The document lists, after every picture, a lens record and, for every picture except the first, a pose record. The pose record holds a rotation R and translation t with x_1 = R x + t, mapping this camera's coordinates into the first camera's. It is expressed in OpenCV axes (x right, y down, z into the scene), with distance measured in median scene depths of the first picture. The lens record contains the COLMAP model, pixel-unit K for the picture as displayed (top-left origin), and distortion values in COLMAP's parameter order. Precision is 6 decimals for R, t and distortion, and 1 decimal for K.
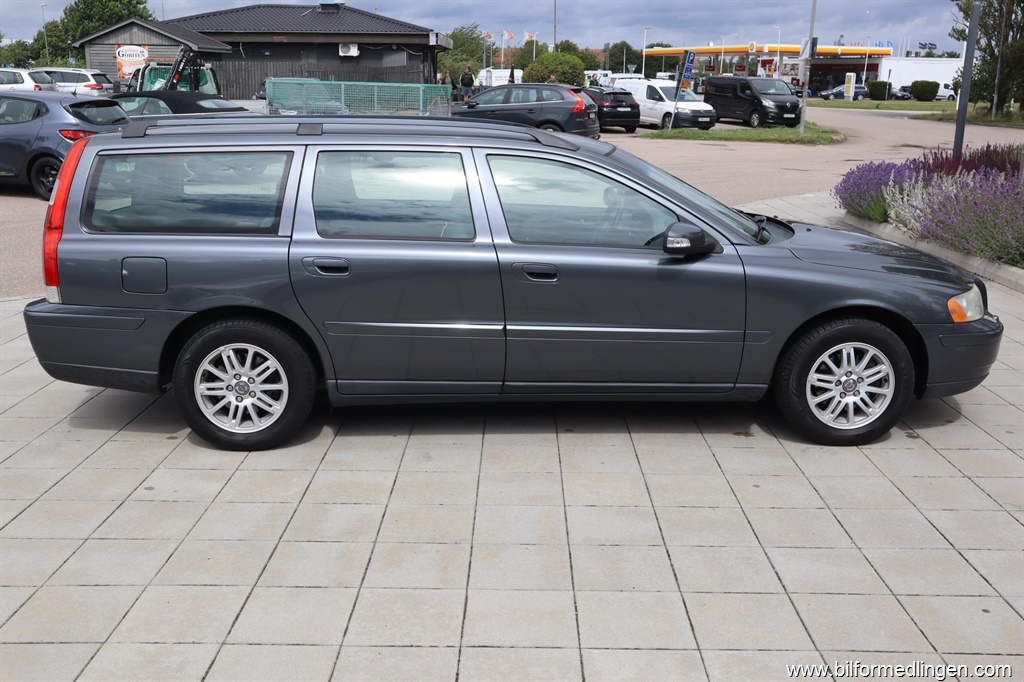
lens RADIAL K [[1002.3, 0, 514.3], [0, 1002.3, 344.4], [0, 0, 1]] dist [-0.052911, 0.125481]
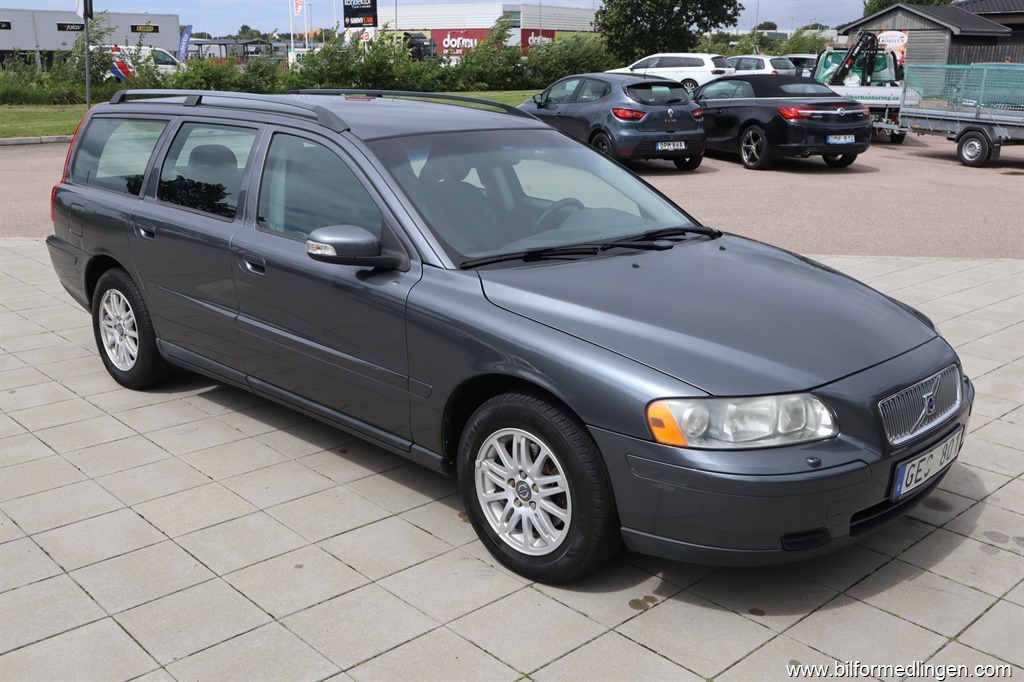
lens RADIAL K [[1002.3, 0, 514.3], [0, 1002.3, 344.4], [0, 0, 1]] dist [-0.052911, 0.125481]
pose [[0.690723, 0.194167, -0.696563, 0.176355], [-0.186612, 0.978510, 0.087711, -0.025958], [0.698625, 0.069403, 0.712114, 0.111088]]
